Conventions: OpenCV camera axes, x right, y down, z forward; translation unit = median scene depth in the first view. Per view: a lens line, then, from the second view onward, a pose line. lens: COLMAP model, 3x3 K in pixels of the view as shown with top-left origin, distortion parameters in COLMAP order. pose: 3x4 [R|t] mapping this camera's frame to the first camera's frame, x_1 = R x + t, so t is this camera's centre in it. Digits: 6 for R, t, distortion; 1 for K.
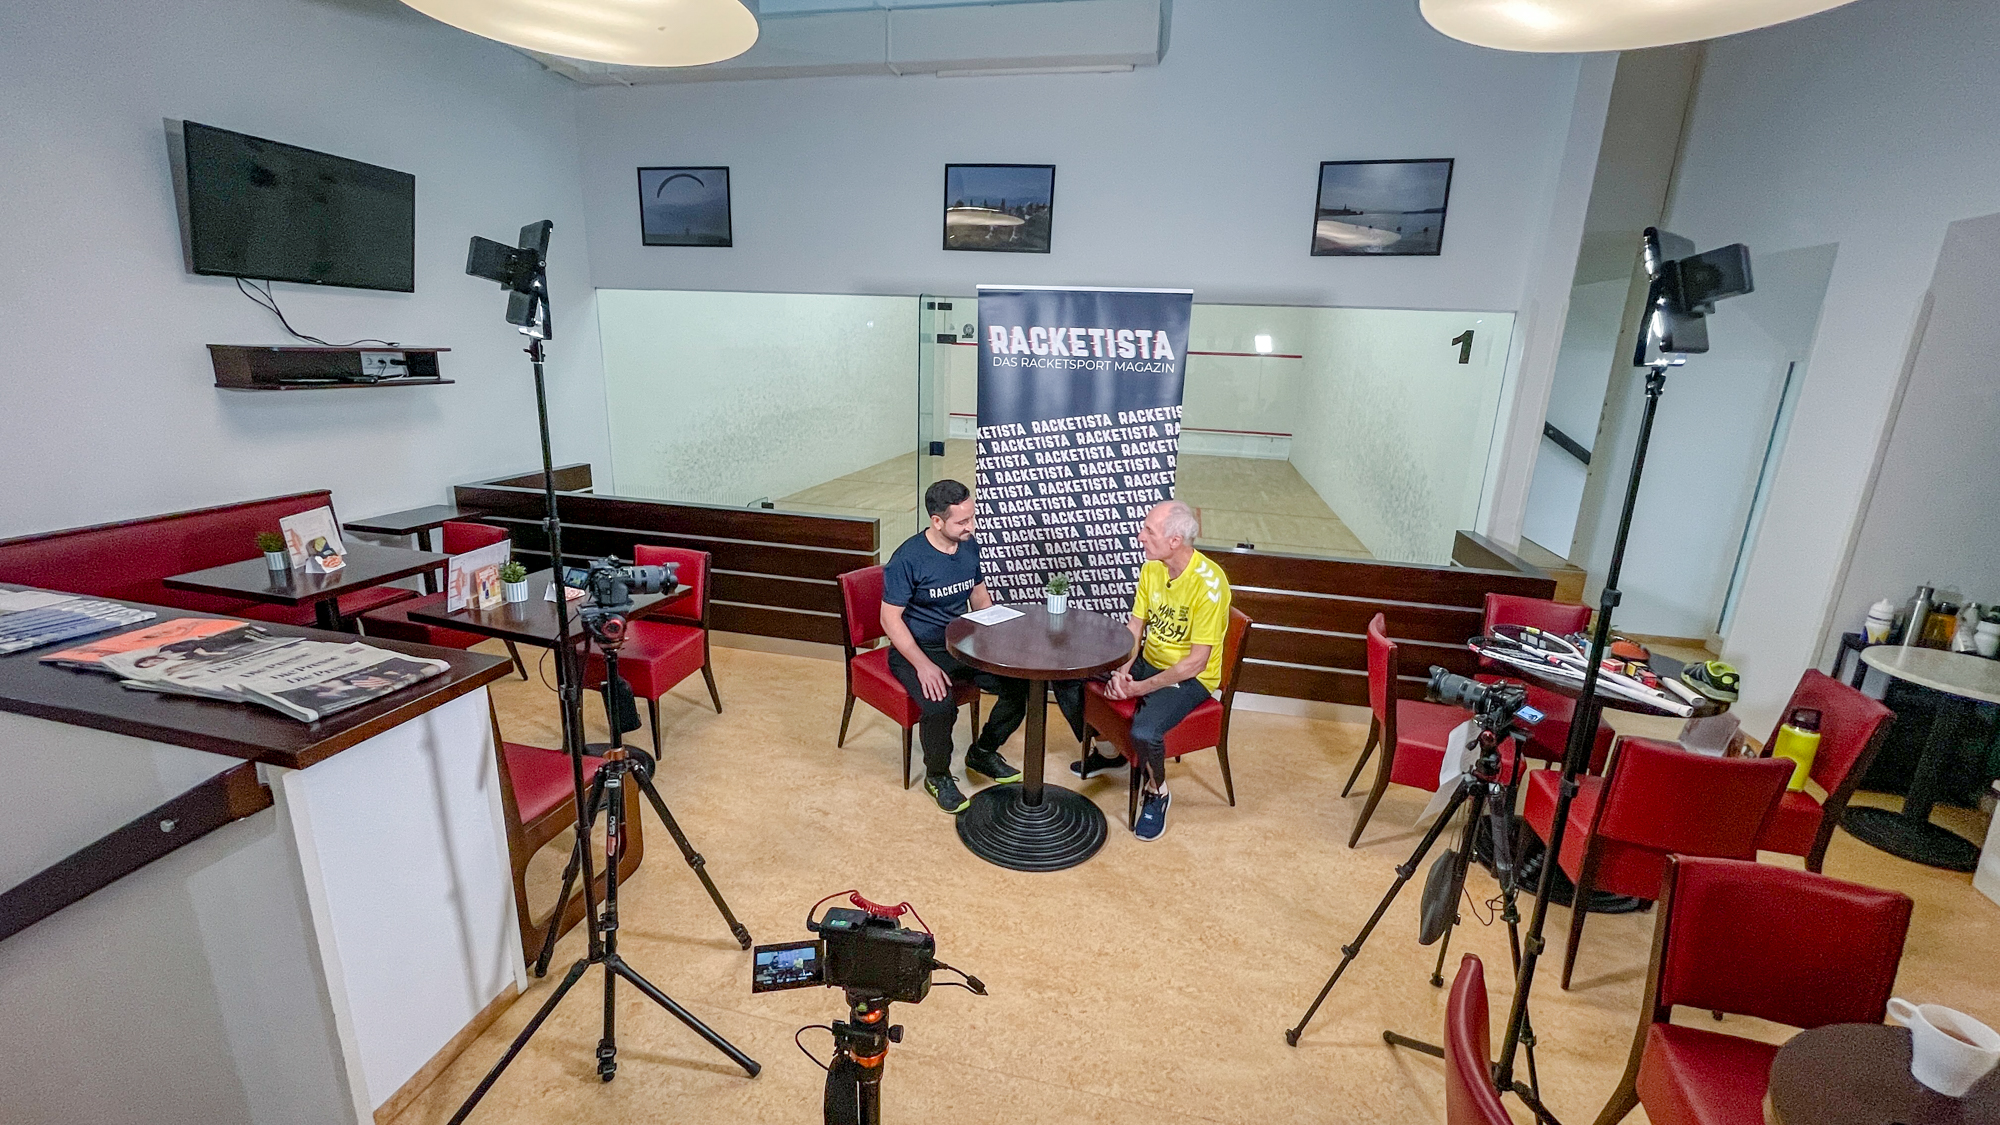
lens RADIAL K [[789.8, 0, 1000.0], [0, 789.8, 562.5], [0, 0, 1]] dist [-0.001709, -0.000127]
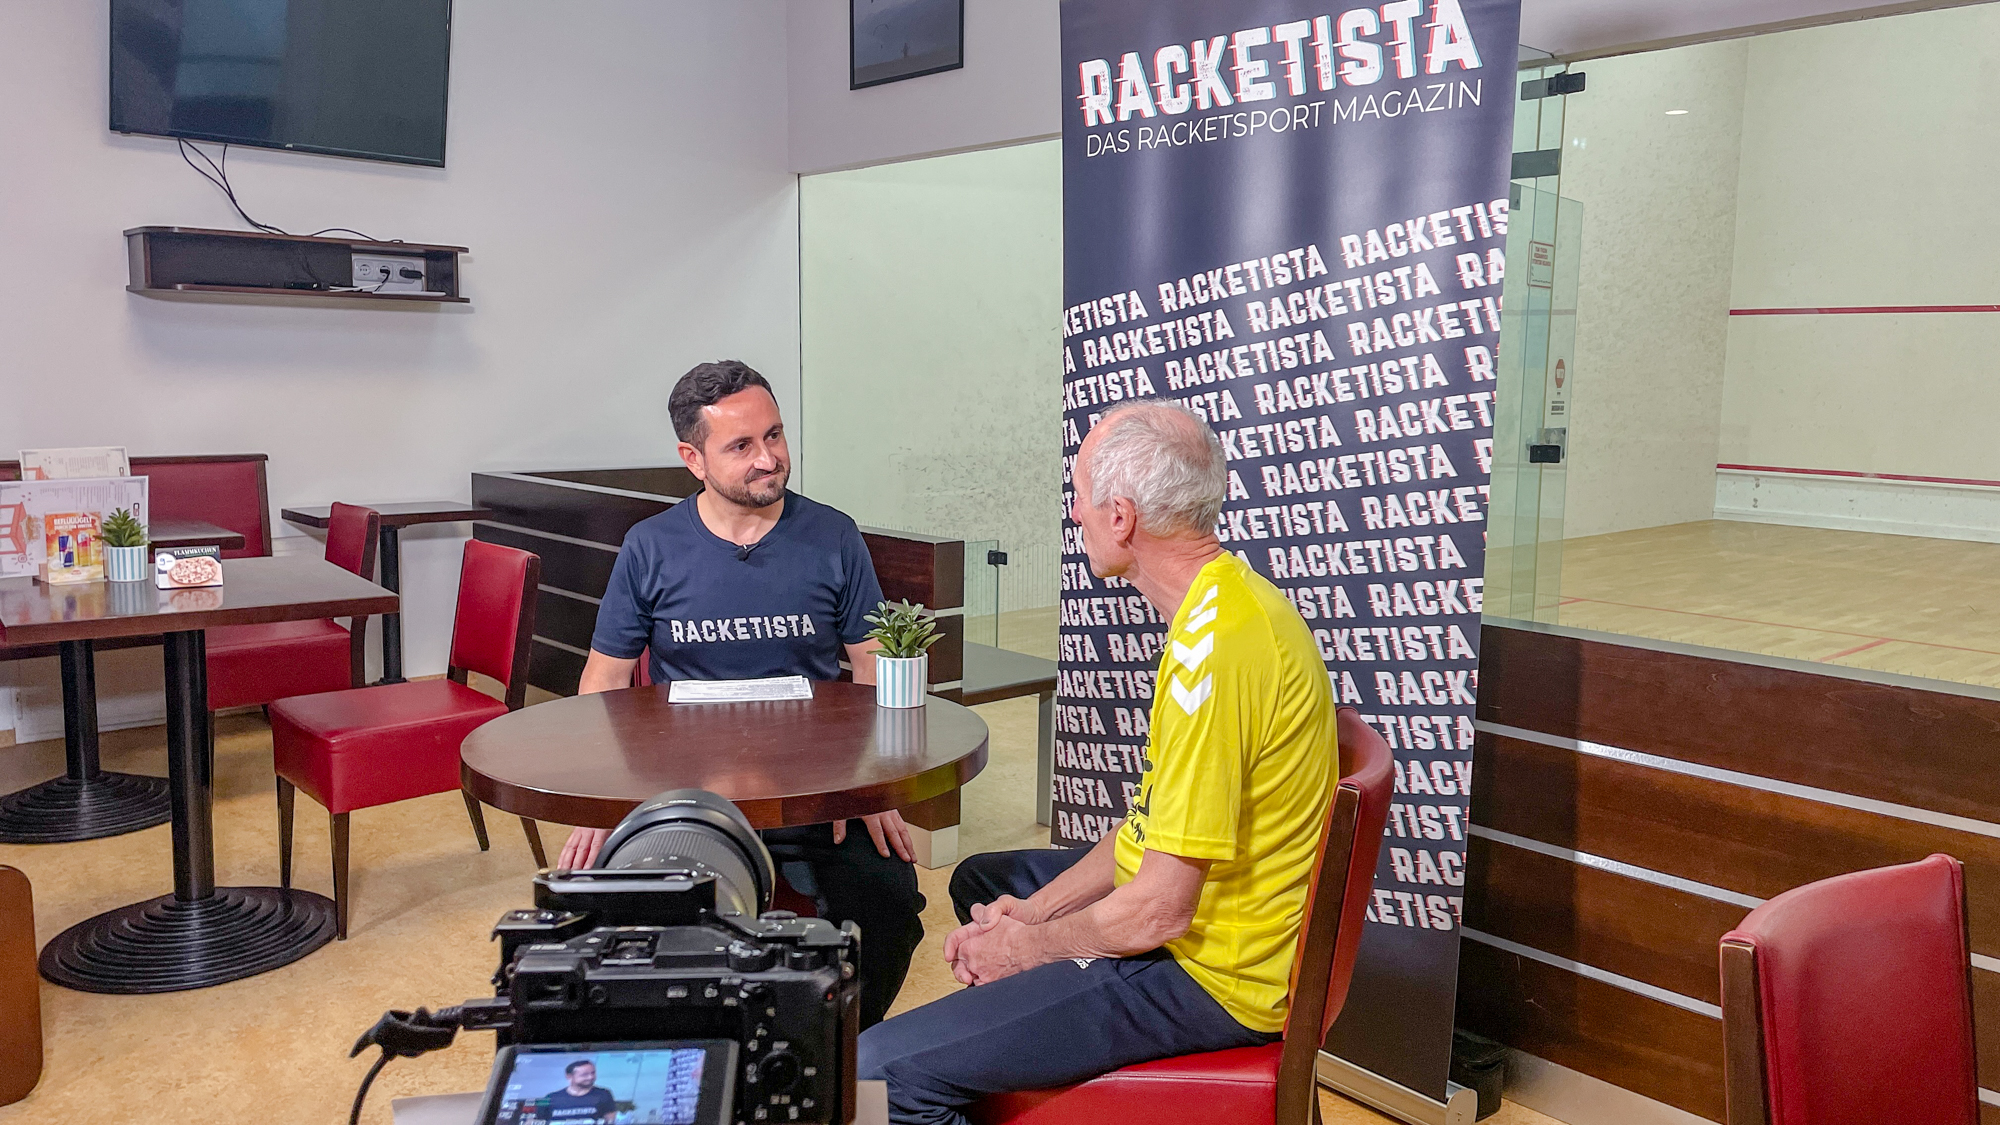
lens RADIAL K [[1482.5, 0, 1000.0], [0, 1482.5, 562.5], [0, 0, 1]] dist [0.077198, 0.001068]
pose [[0.819870, 0.051382, -0.570239, 0.418365], [-0.134864, 0.985272, -0.105124, 0.052453], [0.556439, 0.163093, 0.814724, 0.366580]]
